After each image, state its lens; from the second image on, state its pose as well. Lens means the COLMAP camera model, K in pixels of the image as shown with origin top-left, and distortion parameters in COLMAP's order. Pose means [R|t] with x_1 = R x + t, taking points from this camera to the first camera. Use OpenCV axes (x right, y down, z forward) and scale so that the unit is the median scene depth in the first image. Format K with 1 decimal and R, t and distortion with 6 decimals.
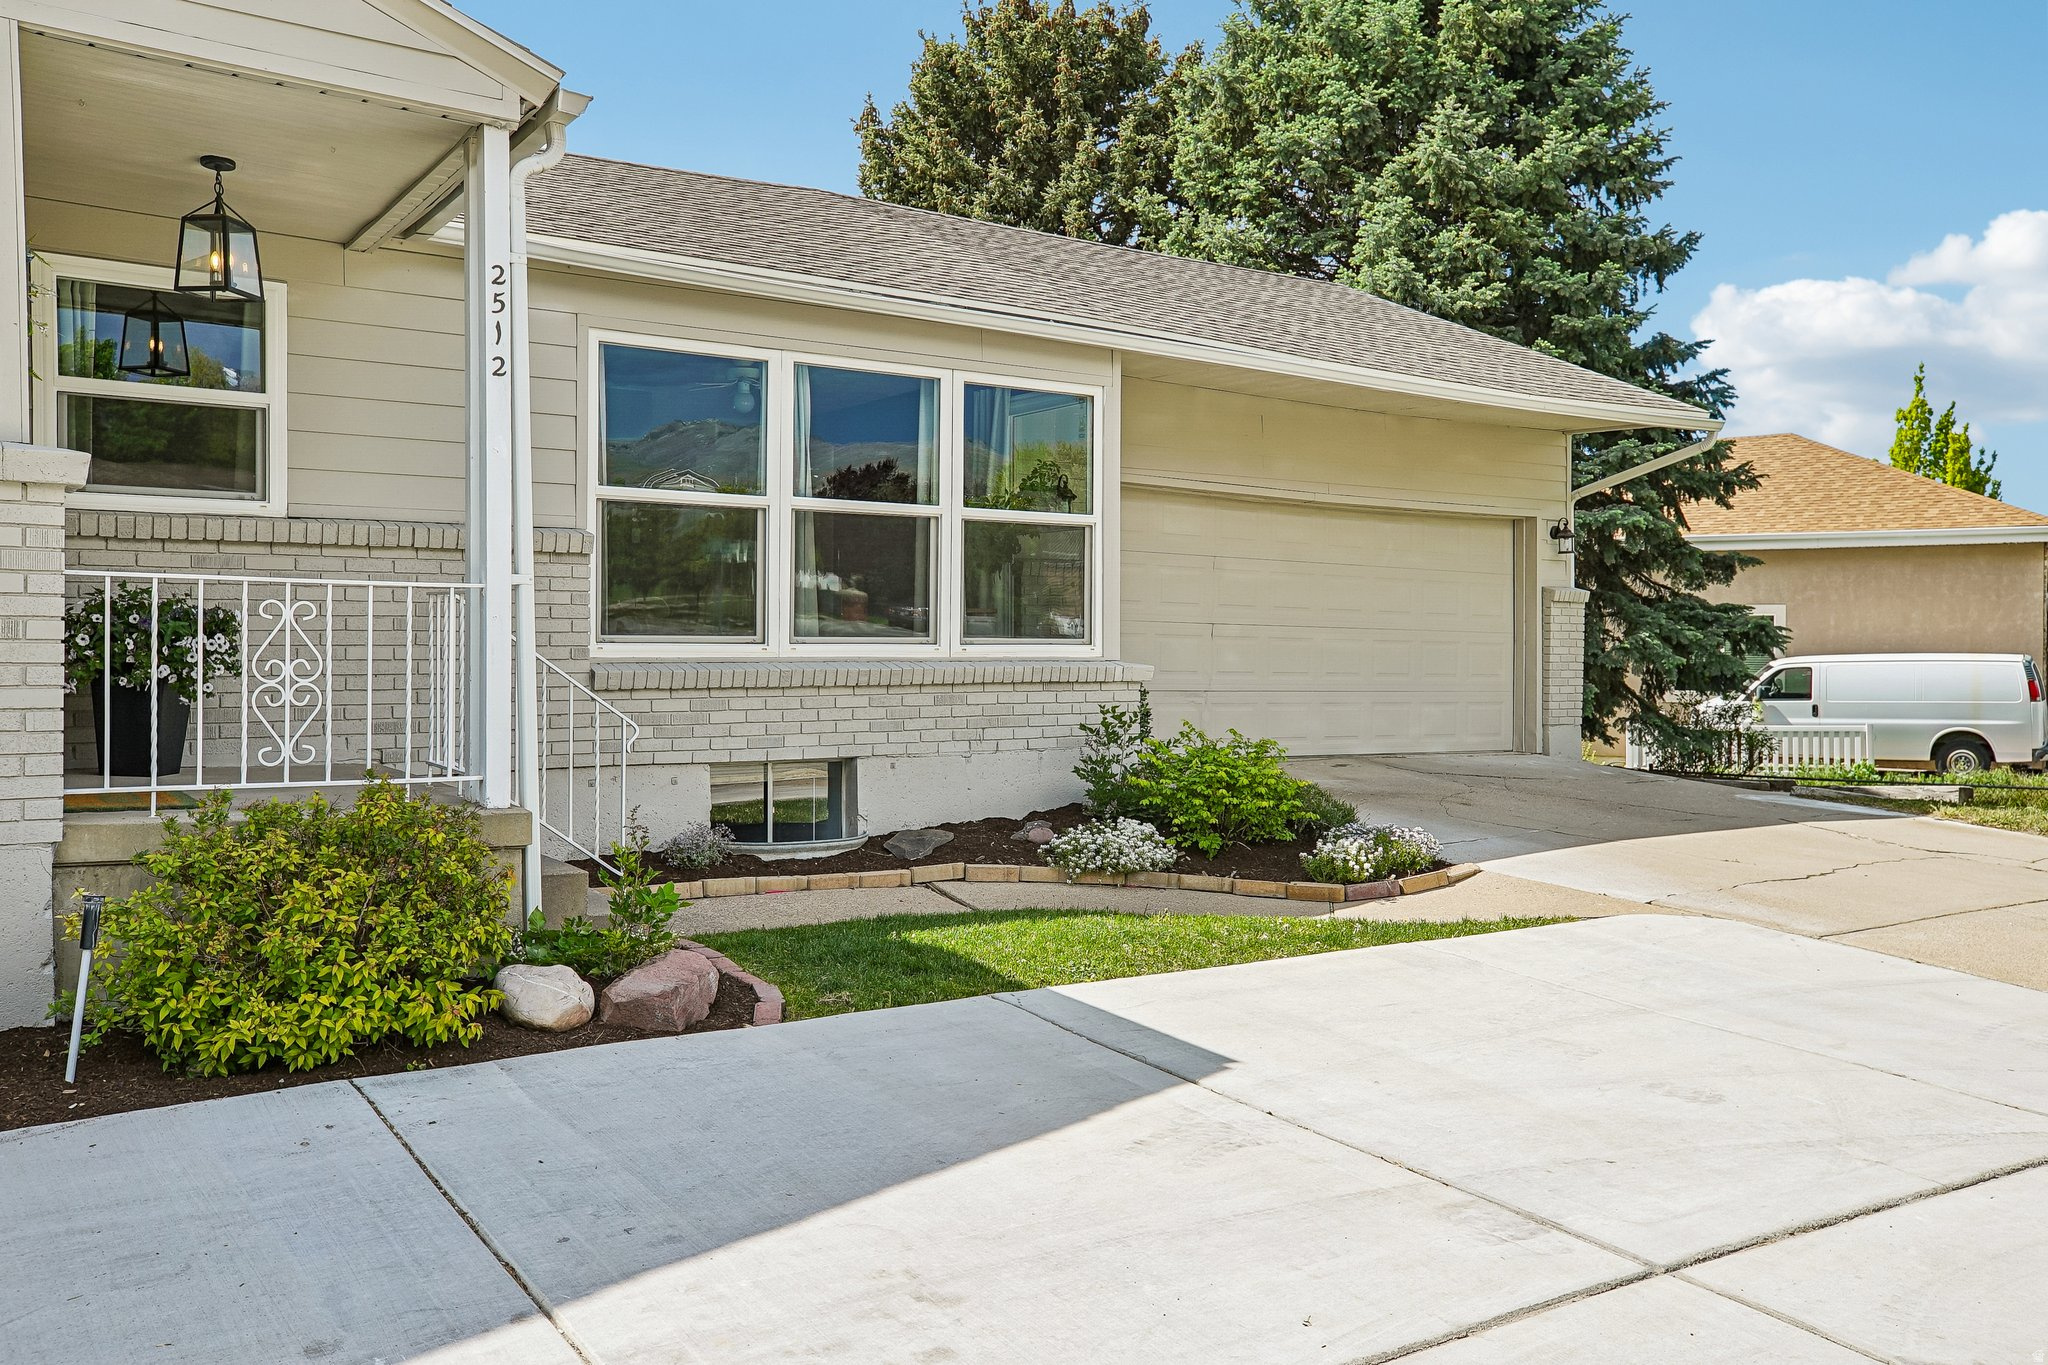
lens RADIAL K [[1635.5, 0, 1022.7], [0, 1635.5, 626.3], [0, 0, 1]] dist [0.005912, 0.015274]
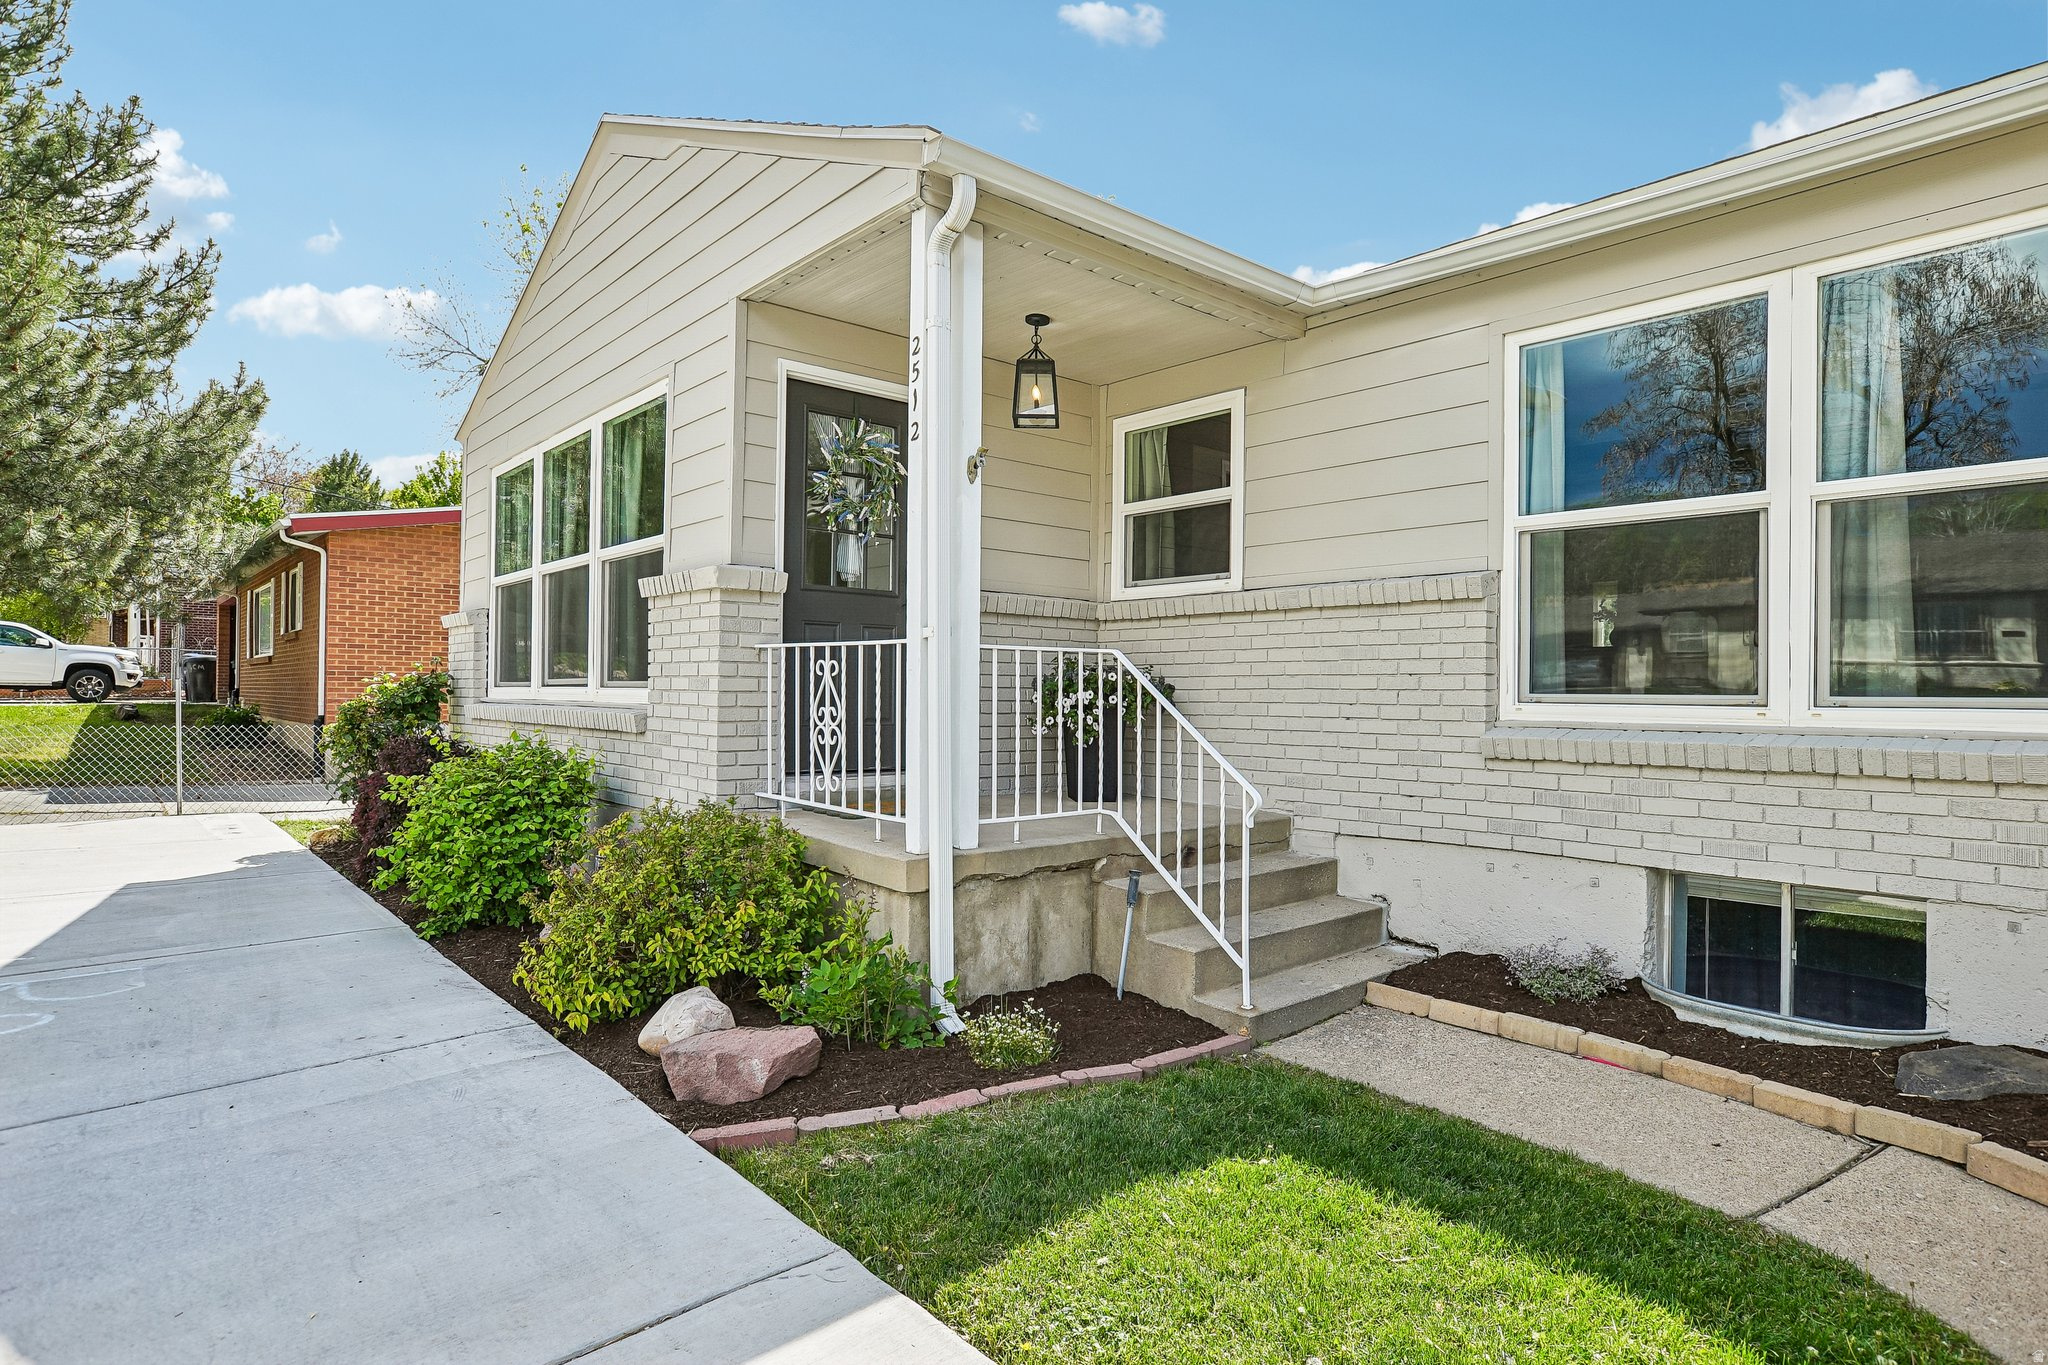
lens RADIAL K [[1112.8, 0, 1044.3], [0, 1112.8, 695.6], [0, 0, 1]] dist [-0.014783, 0.005405]
pose [[0.128529, -0.004754, -0.991694, 0.258909], [-0.002740, 0.999983, -0.005149, 0.009391], [0.991702, 0.003379, 0.128514, 0.641590]]
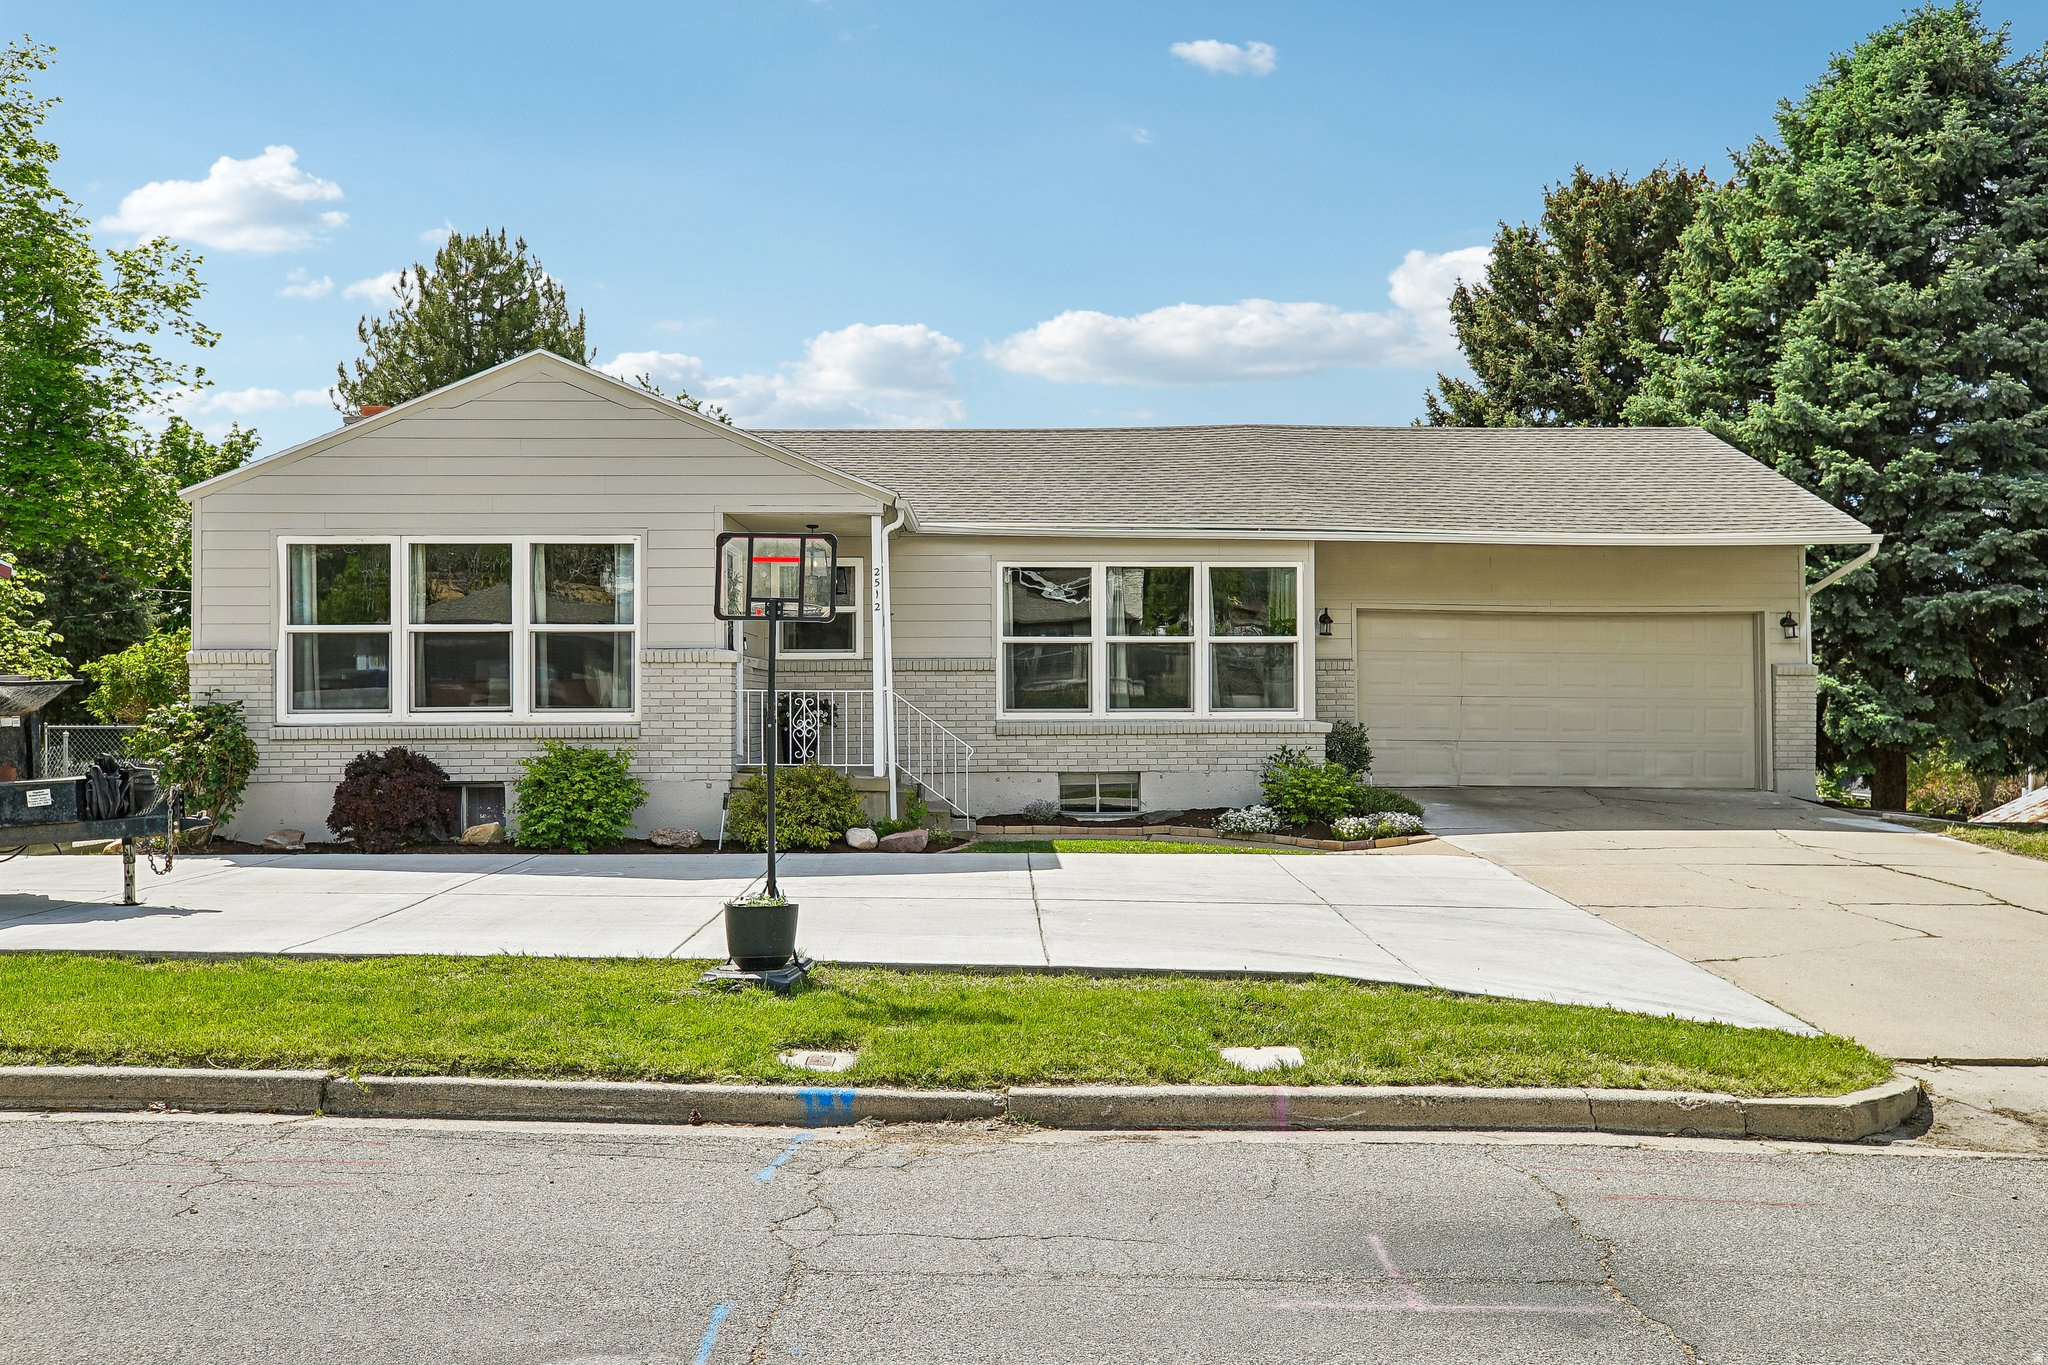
lens RADIAL K [[1635.5, 0, 1018.4], [0, 1635.5, 684.2], [0, 0, 1]] dist [0.005912, 0.015274]
pose [[0.841041, -0.016214, -0.540728, 0.823580], [0.012843, 0.999867, -0.010005, -0.004497], [0.540819, 0.001470, 0.841138, -0.689552]]
